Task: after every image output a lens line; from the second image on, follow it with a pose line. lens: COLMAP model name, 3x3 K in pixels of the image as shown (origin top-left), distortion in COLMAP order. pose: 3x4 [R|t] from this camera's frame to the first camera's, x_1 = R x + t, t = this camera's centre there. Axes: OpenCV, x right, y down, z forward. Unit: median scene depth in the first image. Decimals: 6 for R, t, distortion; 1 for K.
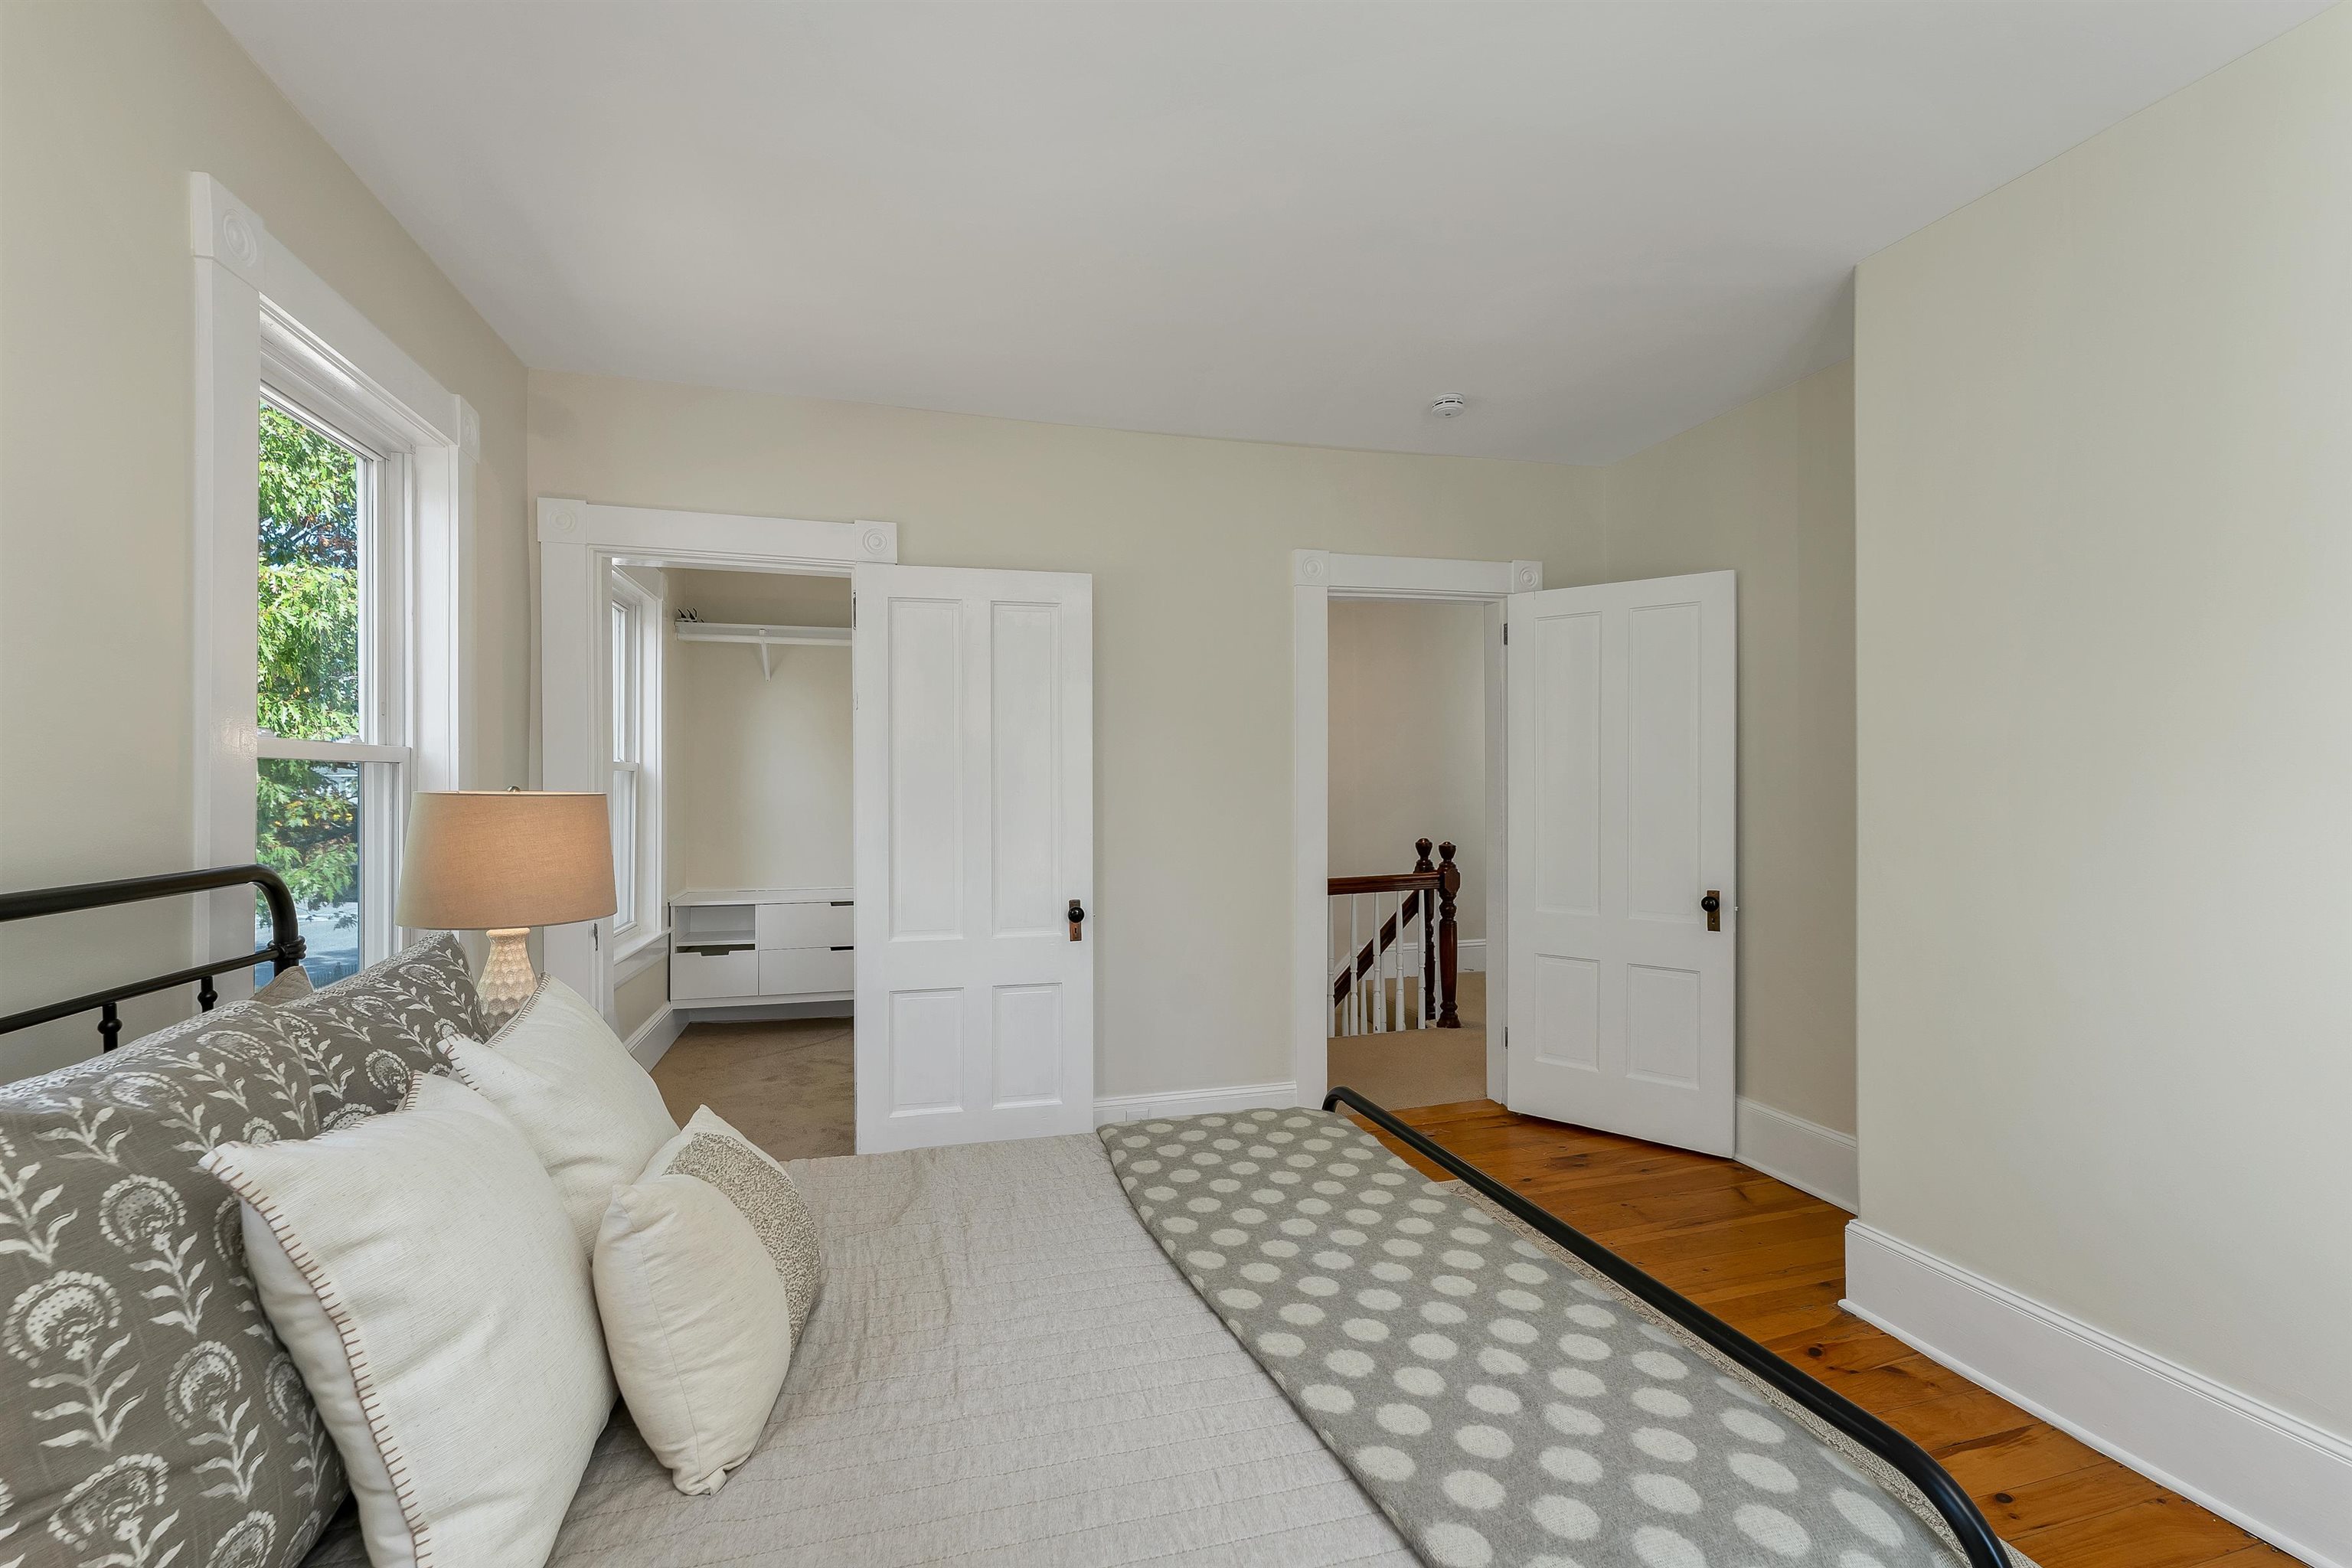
lens RADIAL K [[994.1, 0, 1176.7], [0, 994.1, 776.4], [0, 0, 1]] dist [0.003652, 0.000206]
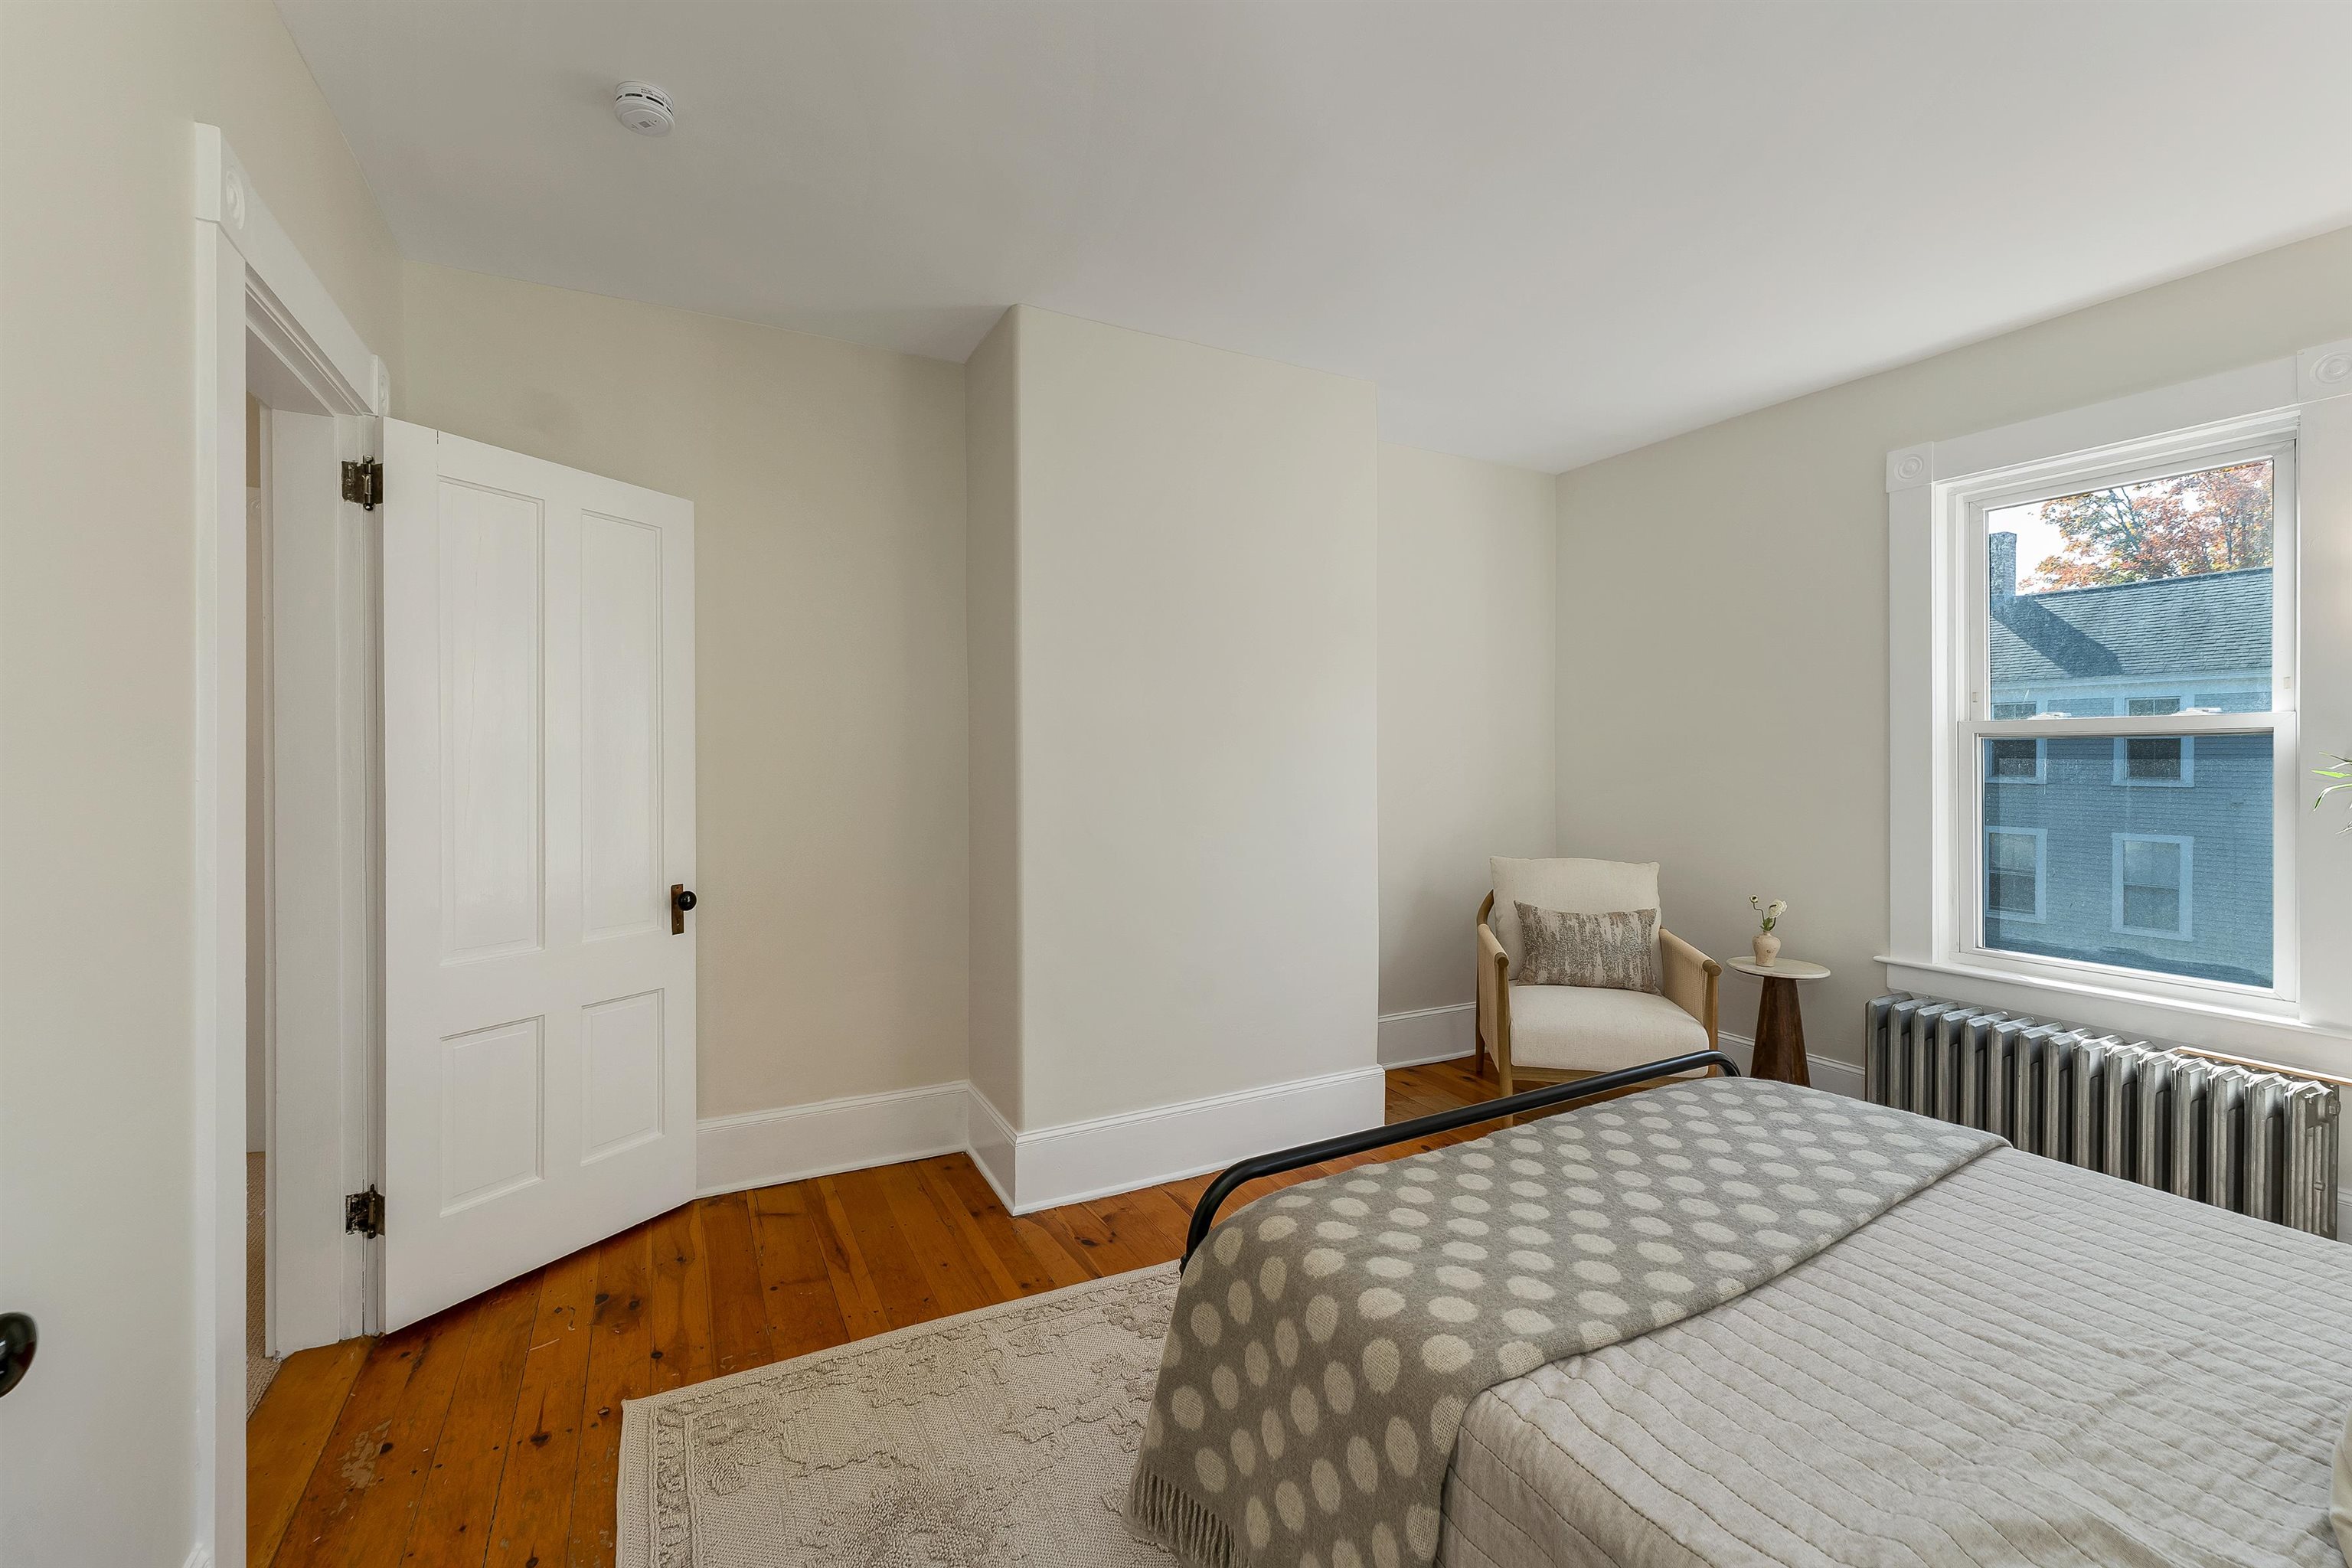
lens RADIAL K [[994.1, 0, 1170.3], [0, 994.1, 773.5], [0, 0, 1]] dist [0.003652, 0.000206]
pose [[-0.203954, -0.010272, 0.978927, -0.423937], [-0.005128, 0.999942, 0.009424, 0.015600], [-0.978967, -0.003098, -0.203995, 0.953247]]
